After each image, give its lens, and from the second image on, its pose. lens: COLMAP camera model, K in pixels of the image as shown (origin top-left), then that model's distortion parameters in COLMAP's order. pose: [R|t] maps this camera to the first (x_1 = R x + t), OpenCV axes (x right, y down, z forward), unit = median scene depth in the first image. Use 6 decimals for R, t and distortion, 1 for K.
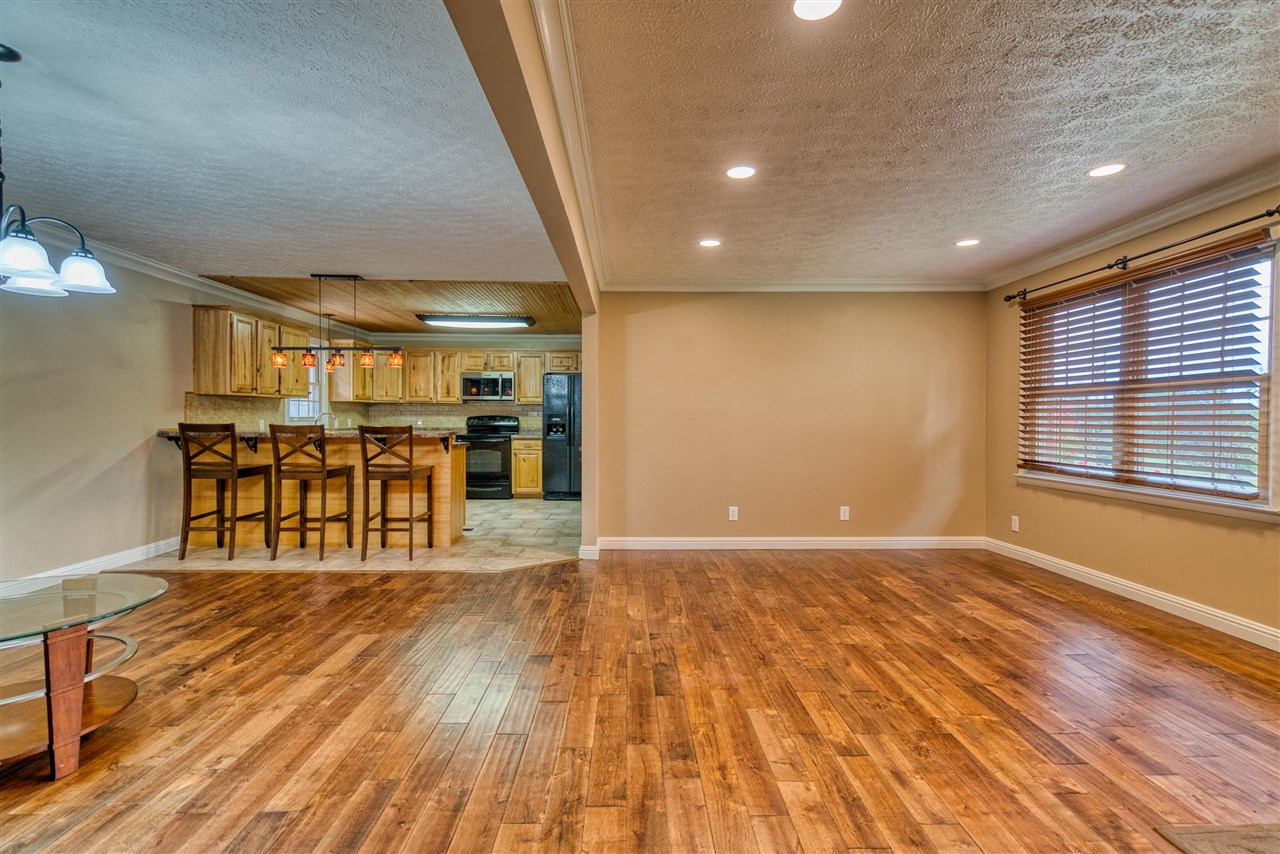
lens RADIAL K [[612.9, 0, 648.8], [0, 612.9, 422.0], [0, 0, 1]] dist [0.001162, 0.000092]
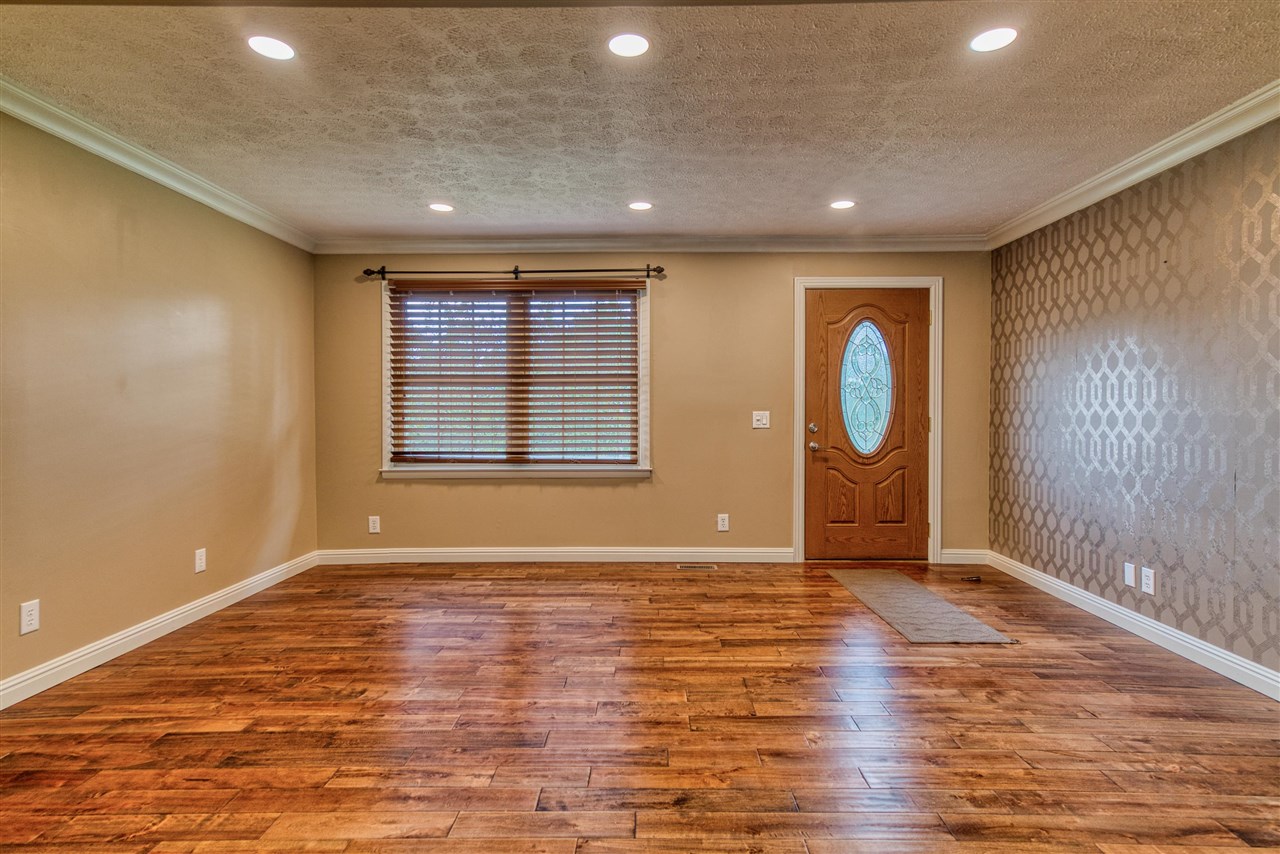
lens RADIAL K [[660.5, 0, 639.4], [0, 660.5, 423.0], [0, 0, 1]] dist [0.019585, 0.000124]
pose [[0.046678, -0.018231, 0.998744, -0.470627], [0.007946, 0.999809, 0.017879, 0.003030], [-0.998878, 0.007102, 0.046814, 0.744485]]
